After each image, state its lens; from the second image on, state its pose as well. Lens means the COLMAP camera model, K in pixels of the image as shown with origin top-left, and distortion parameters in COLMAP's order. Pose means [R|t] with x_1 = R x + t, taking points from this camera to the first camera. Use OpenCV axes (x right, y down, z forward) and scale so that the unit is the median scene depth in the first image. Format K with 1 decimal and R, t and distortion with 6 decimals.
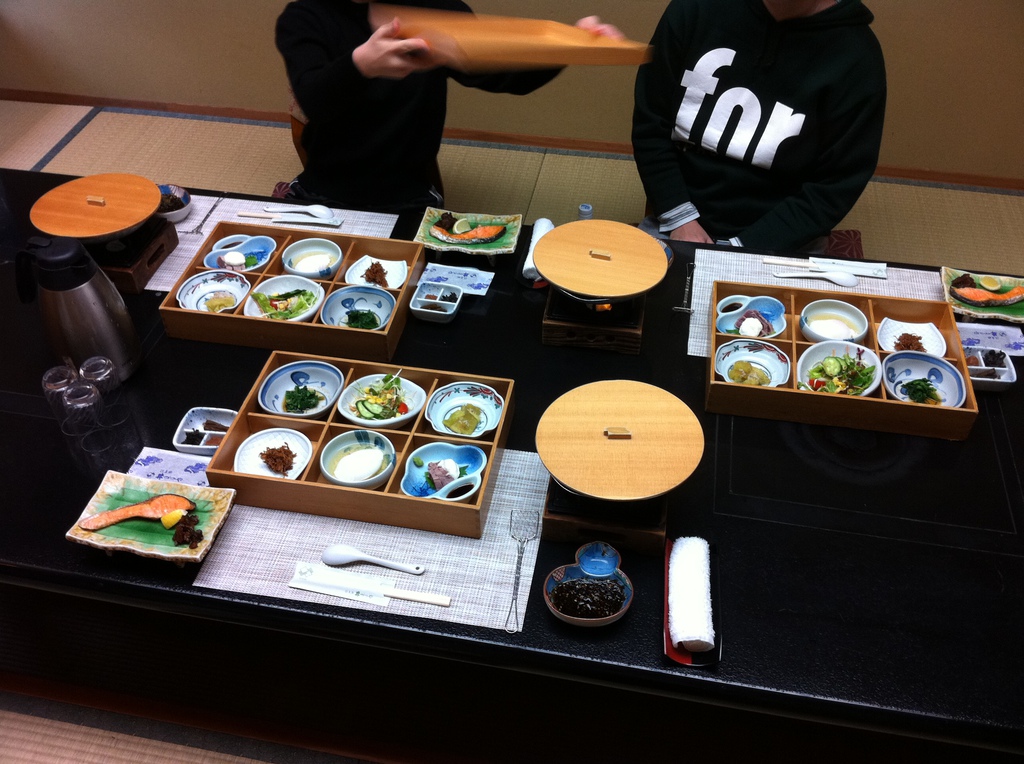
lens RADIAL K [[983.1, 0, 513.1], [0, 983.1, 385.7], [0, 0, 1]] dist [0.055008, 0.000000]
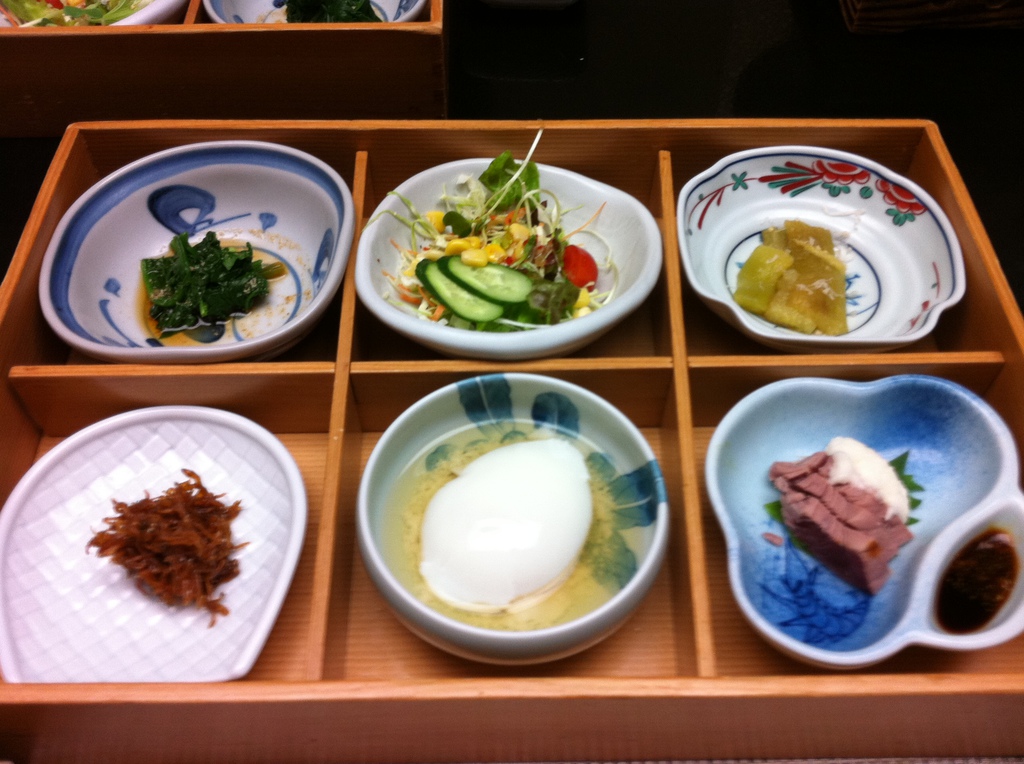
lens RADIAL K [[983.1, 0, 506.8], [0, 983.1, 379.7], [0, 0, 1]] dist [0.055008, 0.000000]
pose [[0.980626, -0.148827, 0.127372, -0.173151], [0.124879, 0.975916, 0.178866, 0.000987], [-0.150924, -0.159495, 0.975594, 0.718388]]
